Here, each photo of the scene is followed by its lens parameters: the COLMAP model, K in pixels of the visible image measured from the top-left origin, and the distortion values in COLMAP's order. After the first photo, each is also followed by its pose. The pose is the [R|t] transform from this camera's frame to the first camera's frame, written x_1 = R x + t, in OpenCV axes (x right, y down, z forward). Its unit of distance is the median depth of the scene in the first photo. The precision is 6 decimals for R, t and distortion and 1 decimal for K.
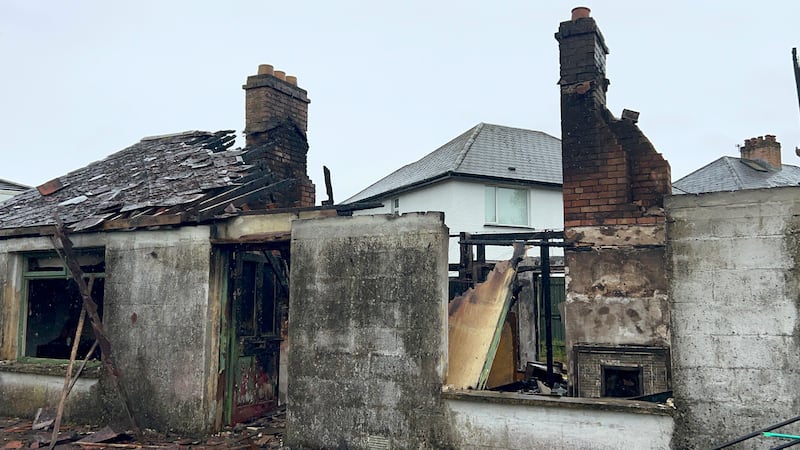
lens RADIAL K [[695.7, 0, 398.5], [0, 695.7, 236.7], [0, 0, 1]] dist [0.028423, -0.008476]
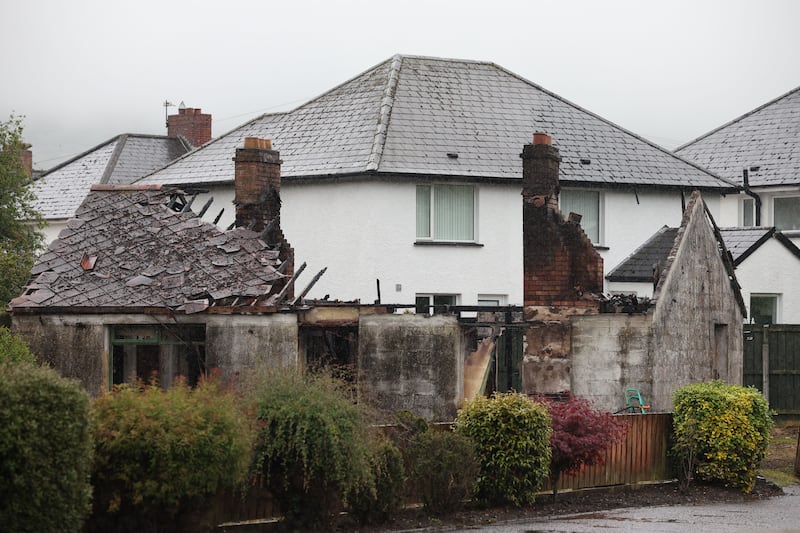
lens RADIAL K [[2647.5, 0, 400.0], [0, 2647.5, 266.5], [0, 0, 1]] dist [0.165825, 3.156978]
pose [[0.982986, 0.003892, 0.183641, -1.036601], [-0.017570, 0.997183, 0.072917, -0.508709], [-0.182840, -0.074903, 0.980285, -4.390776]]
